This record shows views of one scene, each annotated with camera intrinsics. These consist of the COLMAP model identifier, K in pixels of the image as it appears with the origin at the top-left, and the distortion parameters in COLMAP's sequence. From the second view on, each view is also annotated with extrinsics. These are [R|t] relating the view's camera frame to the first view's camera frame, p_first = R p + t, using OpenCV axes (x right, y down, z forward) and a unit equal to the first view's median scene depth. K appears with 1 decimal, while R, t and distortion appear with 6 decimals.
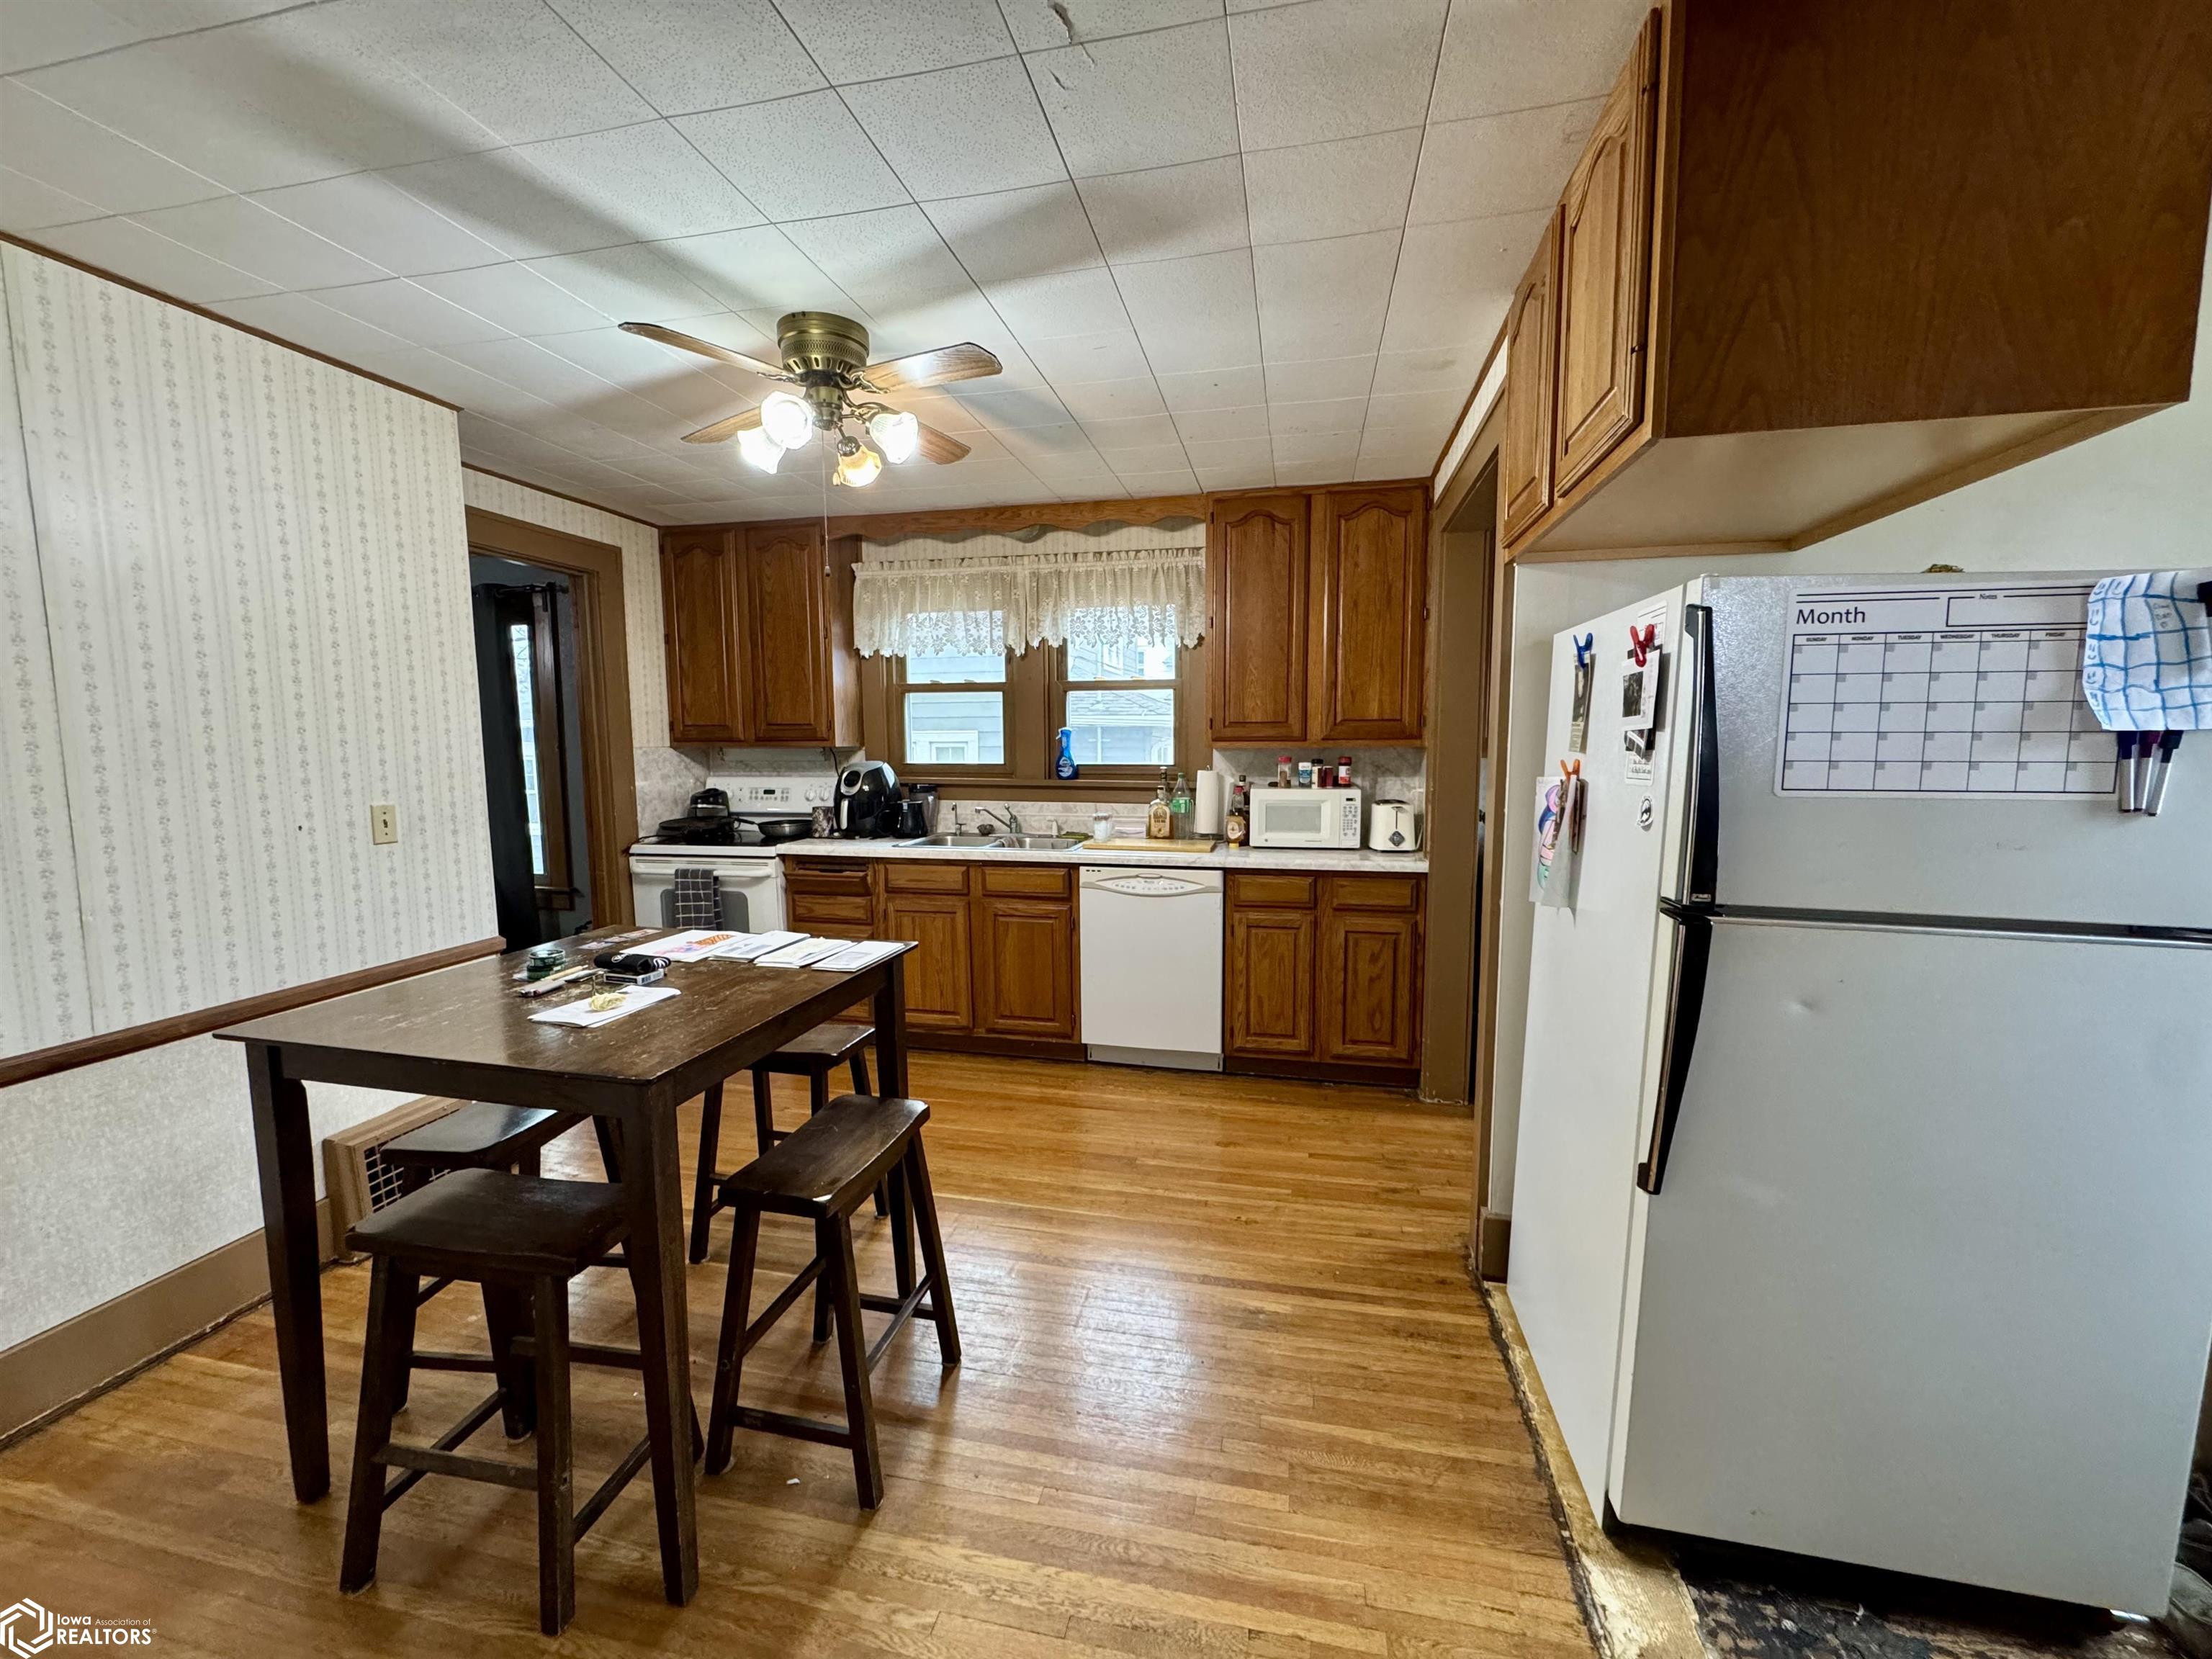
lens RADIAL K [[877.8, 0, 1106.0], [0, 877.8, 829.5], [0, 0, 1]] dist [-0.002048, -0.000360]
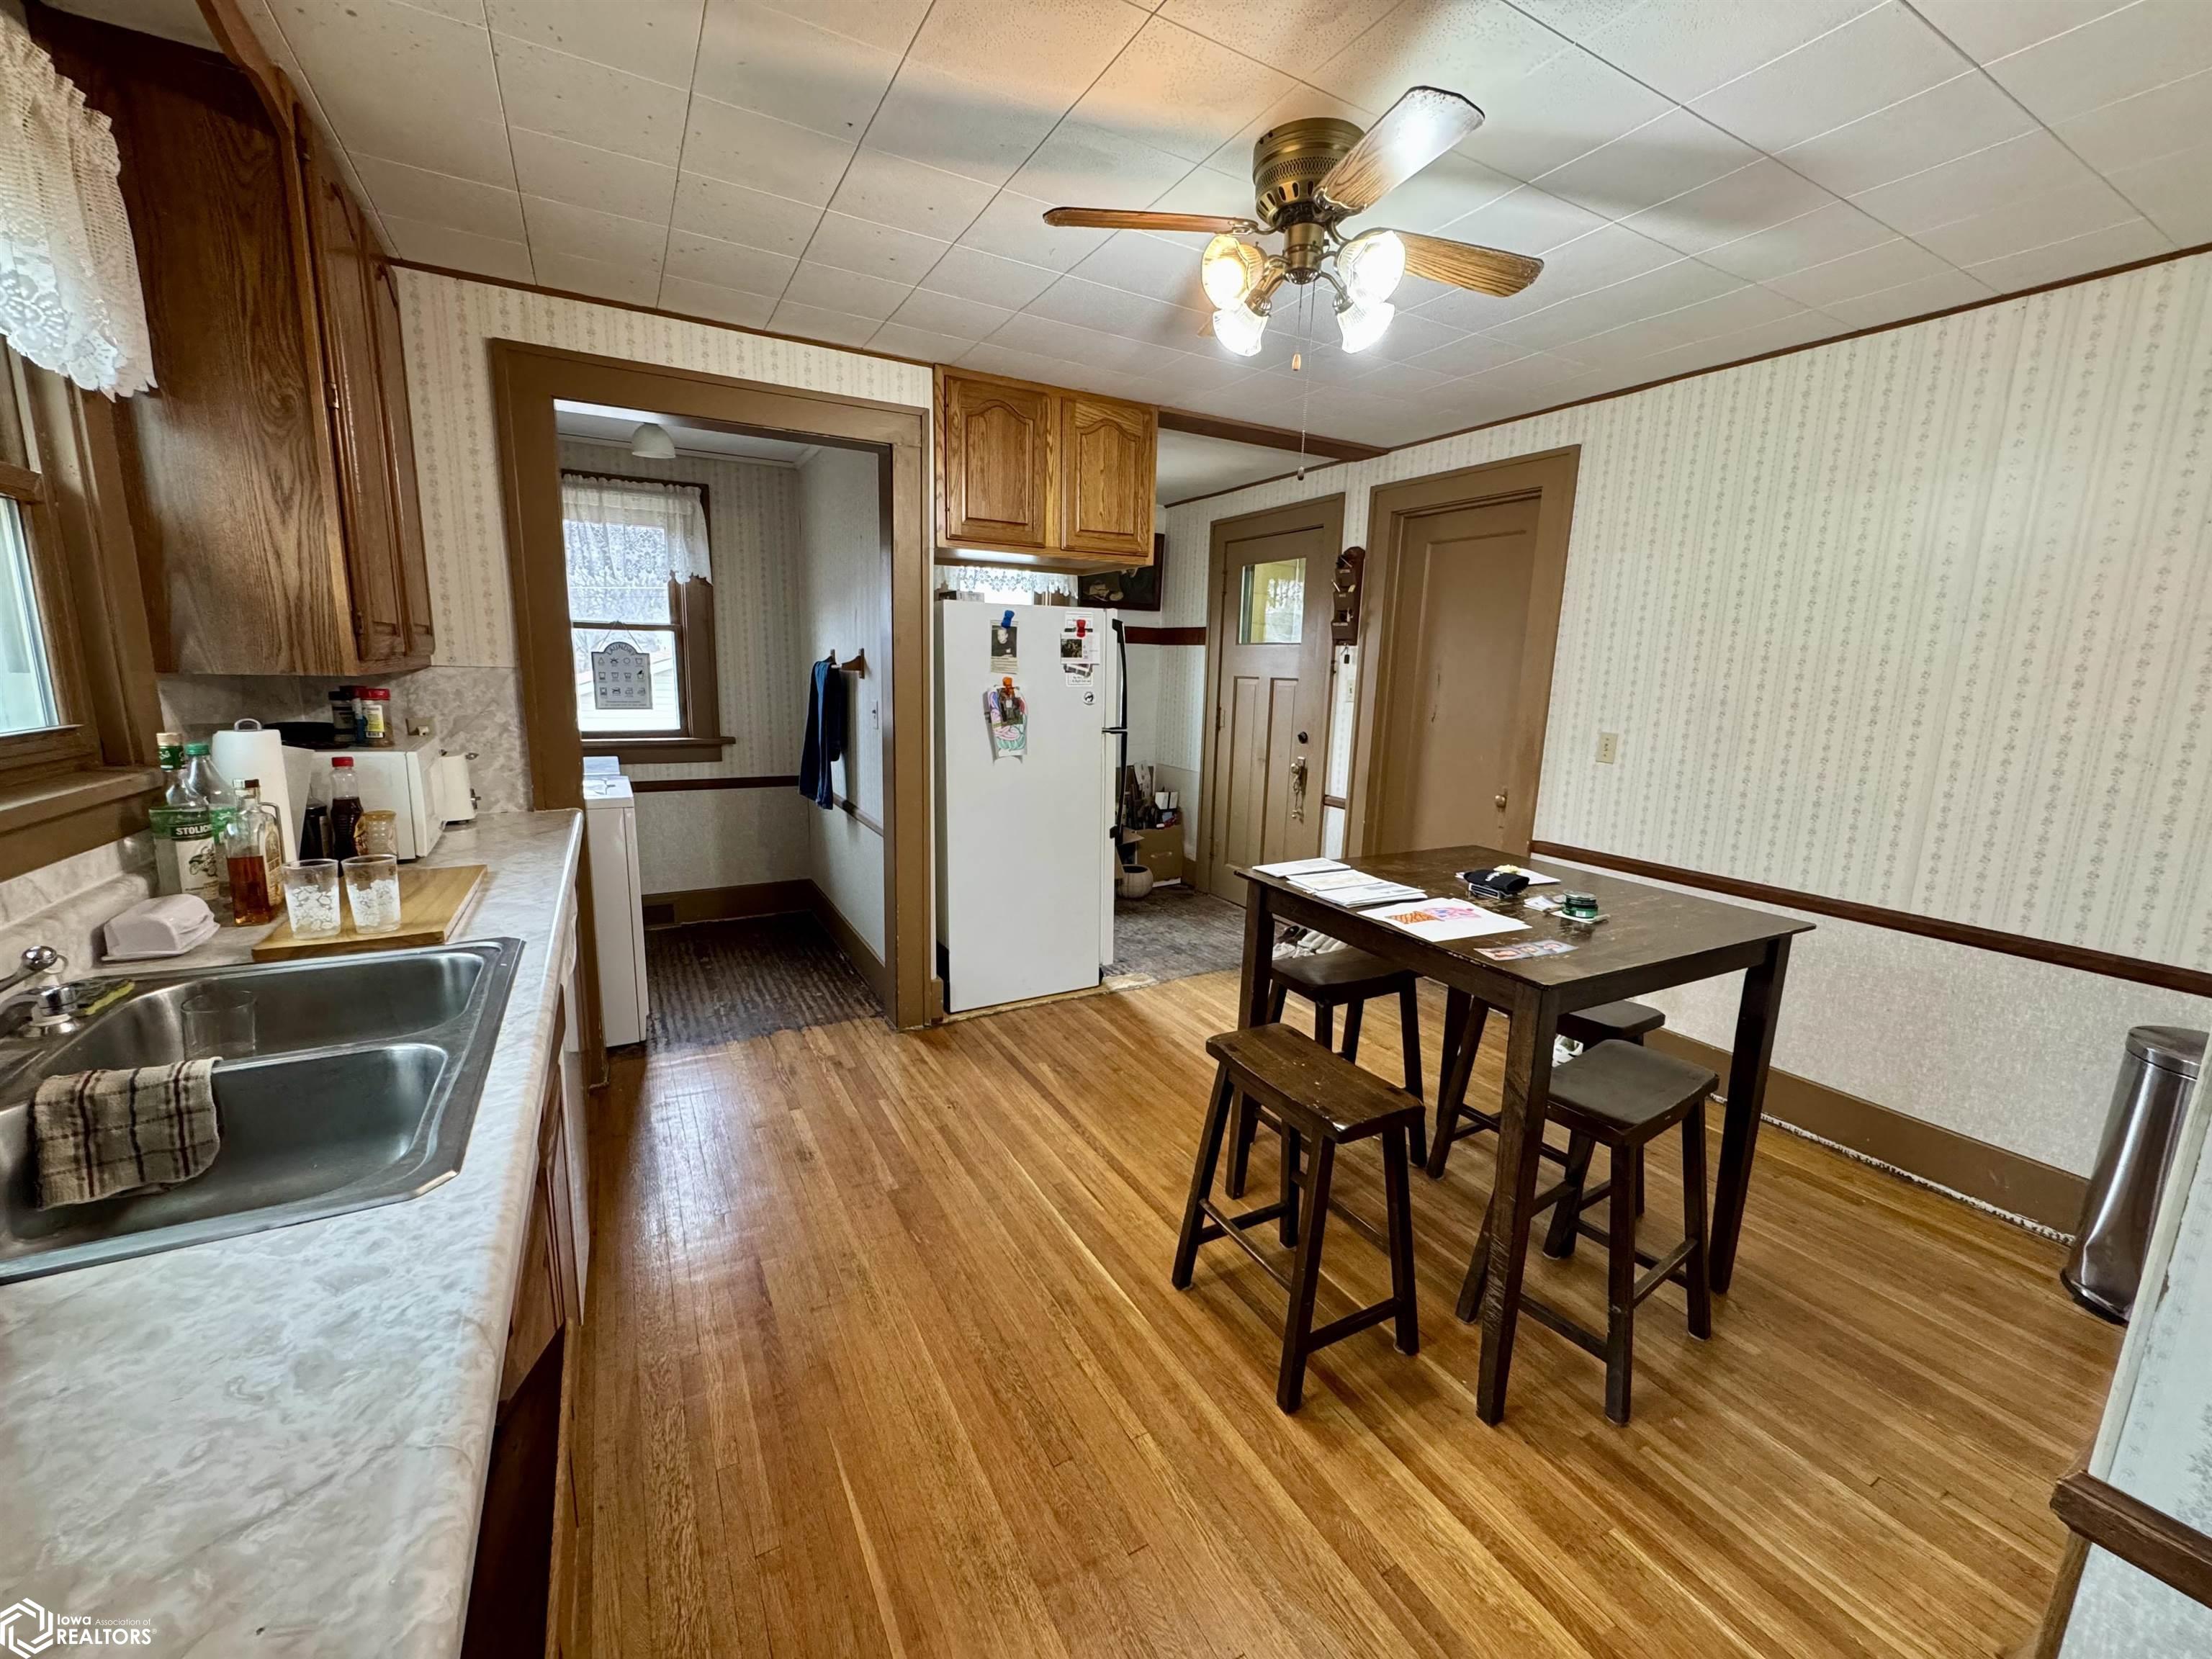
lens RADIAL K [[877.8, 0, 1106.0], [0, 877.8, 829.5], [0, 0, 1]] dist [-0.002048, -0.000360]
pose [[-0.670516, -0.150983, 0.726369, -0.845124], [0.054550, 0.966389, 0.251229, -0.184210], [-0.739887, 0.208077, -0.639744, 1.740113]]
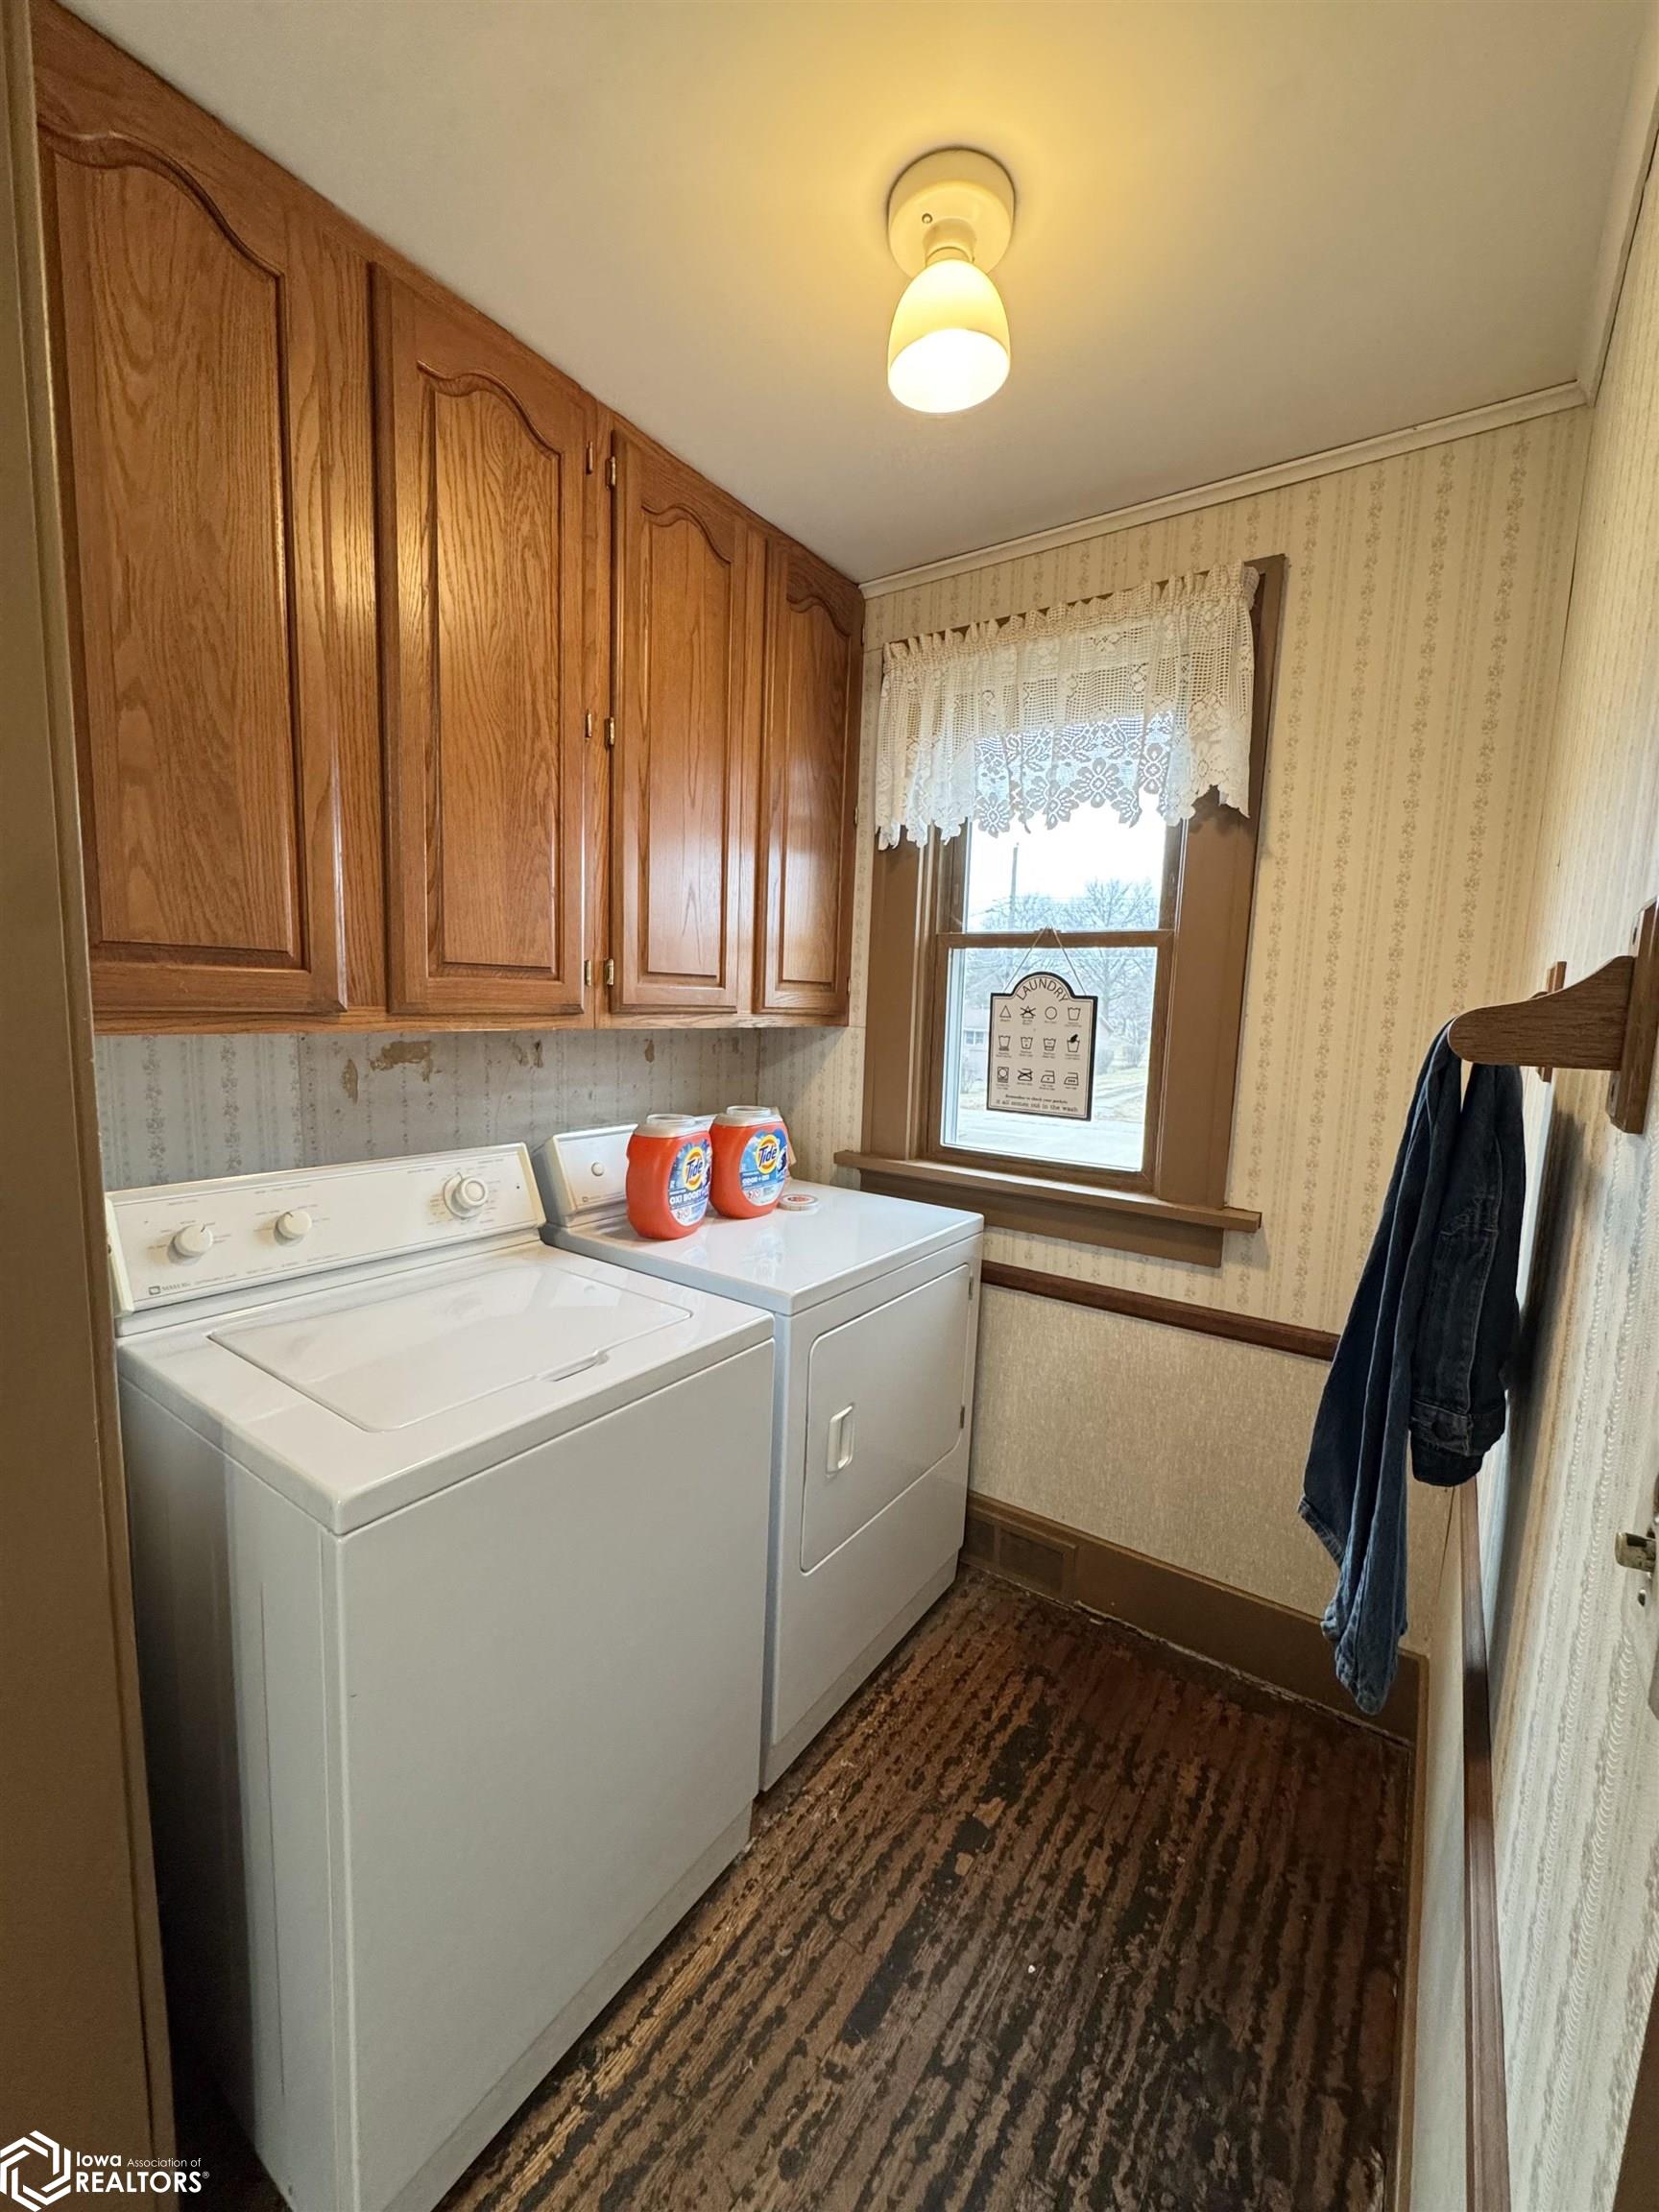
lens RADIAL K [[877.8, 0, 837.3], [0, 877.8, 1106.2], [0, 0, 1]] dist [-0.002048, -0.000360]
pose [[0.372529, -0.096854, 0.922952, 0.436859], [0.060807, 0.994949, 0.079866, -0.104092], [-0.926026, 0.026369, 0.376537, 1.063547]]
